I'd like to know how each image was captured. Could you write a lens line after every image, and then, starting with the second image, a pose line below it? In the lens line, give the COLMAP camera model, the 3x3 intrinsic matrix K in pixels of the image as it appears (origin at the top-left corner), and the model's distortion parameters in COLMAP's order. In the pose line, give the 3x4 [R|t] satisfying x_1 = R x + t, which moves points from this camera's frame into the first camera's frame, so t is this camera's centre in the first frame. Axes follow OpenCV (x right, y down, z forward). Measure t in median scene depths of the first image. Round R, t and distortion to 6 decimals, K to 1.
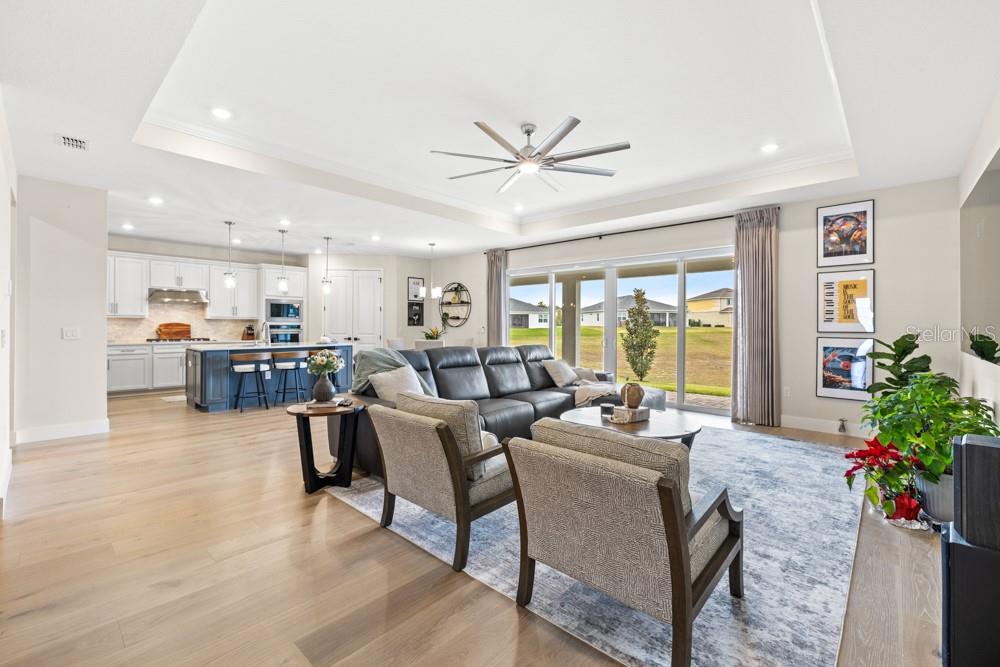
lens RADIAL K [[430.9, 0, 497.1], [0, 430.9, 327.9], [0, 0, 1]] dist [0.000888, 0.000509]
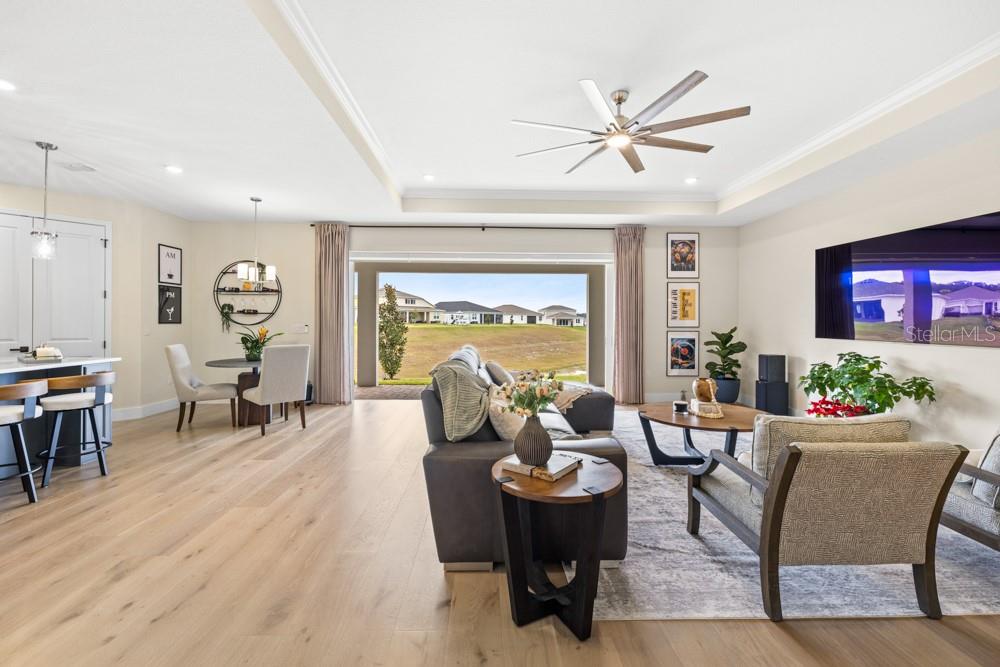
lens RADIAL K [[430.9, 0, 494.9], [0, 430.9, 322.4], [0, 0, 1]] dist [0.000888, 0.000509]
pose [[0.711641, -0.002543, 0.702539, -0.368831], [0.005751, 0.999981, -0.002206, -0.003300], [-0.702520, 0.005610, 0.711642, 0.287588]]
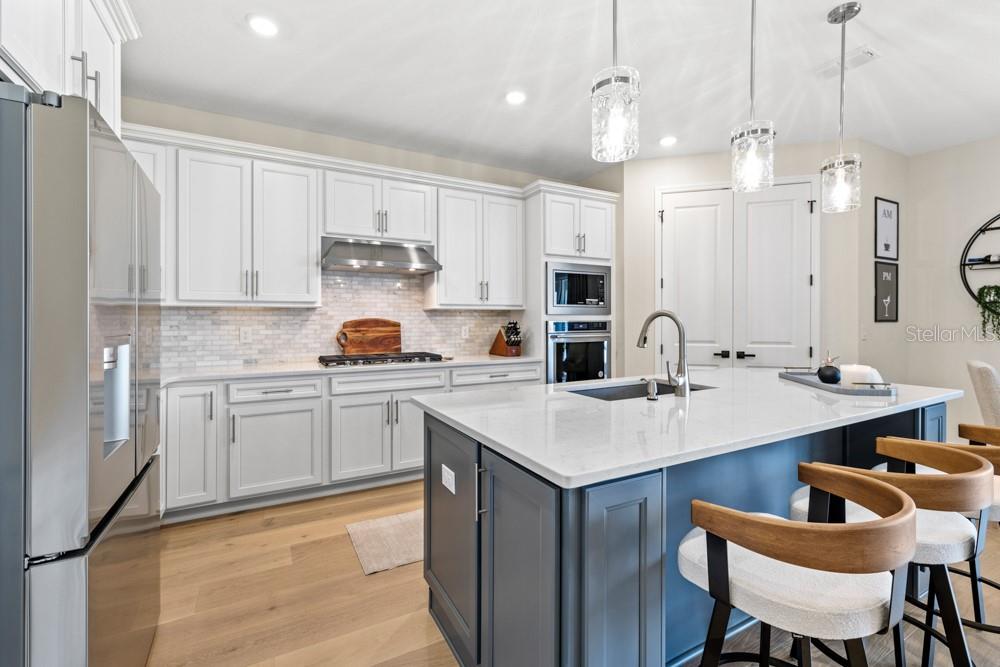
lens RADIAL K [[430.9, 0, 500.4], [0, 430.9, 324.6], [0, 0, 1]] dist [0.000888, 0.000509]
pose [[0.952813, -0.004992, -0.303516, -0.512477], [0.005417, 0.999985, 0.000556, -0.005470], [0.303509, -0.002174, 0.952826, 0.649402]]
